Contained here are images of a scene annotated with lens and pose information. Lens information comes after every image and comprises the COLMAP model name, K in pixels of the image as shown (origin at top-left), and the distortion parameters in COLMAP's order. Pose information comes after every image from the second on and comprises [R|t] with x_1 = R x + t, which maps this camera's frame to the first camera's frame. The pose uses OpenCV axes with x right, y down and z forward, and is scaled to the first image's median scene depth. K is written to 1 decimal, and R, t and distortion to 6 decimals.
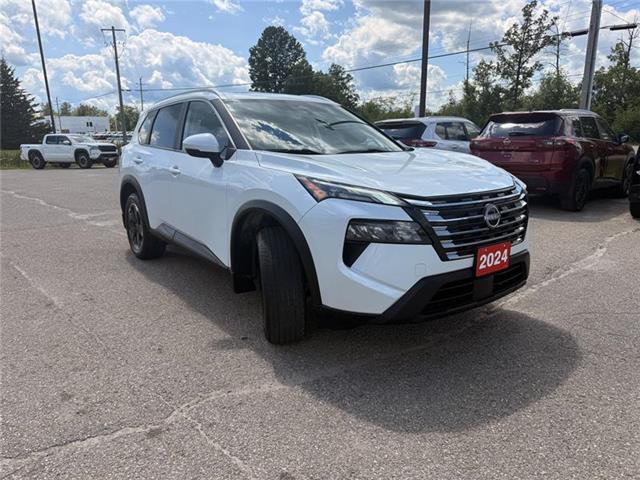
lens RADIAL K [[451.8, 0, 317.4], [0, 451.8, 256.9], [0, 0, 1]] dist [-0.003832, -0.007231]
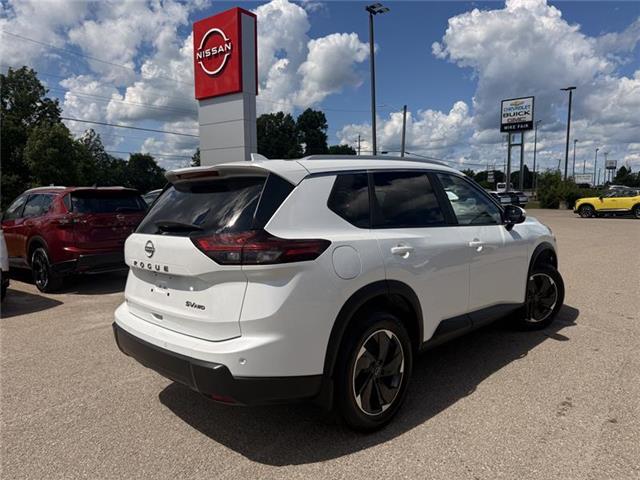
lens RADIAL K [[461.8, 0, 320.0], [0, 461.8, 240.0], [0, 0, 1]] dist [0.005598, -0.002919]
pose [[-0.155129, -0.070309, 0.985389, -0.118253], [0.273546, 0.955405, 0.111233, -0.038448], [-0.949267, 0.286805, -0.128978, 0.139209]]
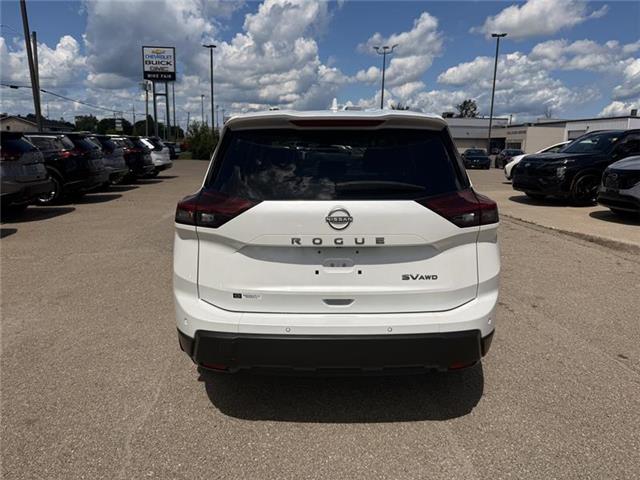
lens RADIAL K [[460.1, 0, 320.0], [0, 460.1, 240.0], [0, 0, 1]] dist [-0.001595, -0.001005]
pose [[-0.813747, -0.108441, 0.571013, -0.074295], [0.152200, 0.908401, 0.389413, -0.055408], [-0.560938, 0.403792, -0.722704, 0.196152]]
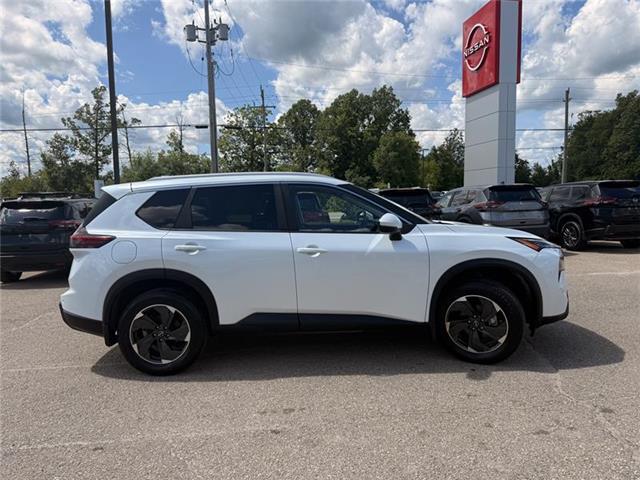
lens RADIAL K [[461.3, 0, 320.0], [0, 461.3, 240.0], [0, 0, 1]] dist [-0.001020, -0.006541]
pose [[0.591624, -0.069746, 0.803192, -0.108165], [0.223370, 0.971431, -0.080178, -0.012349], [-0.774653, 0.226844, 0.590301, 0.037154]]
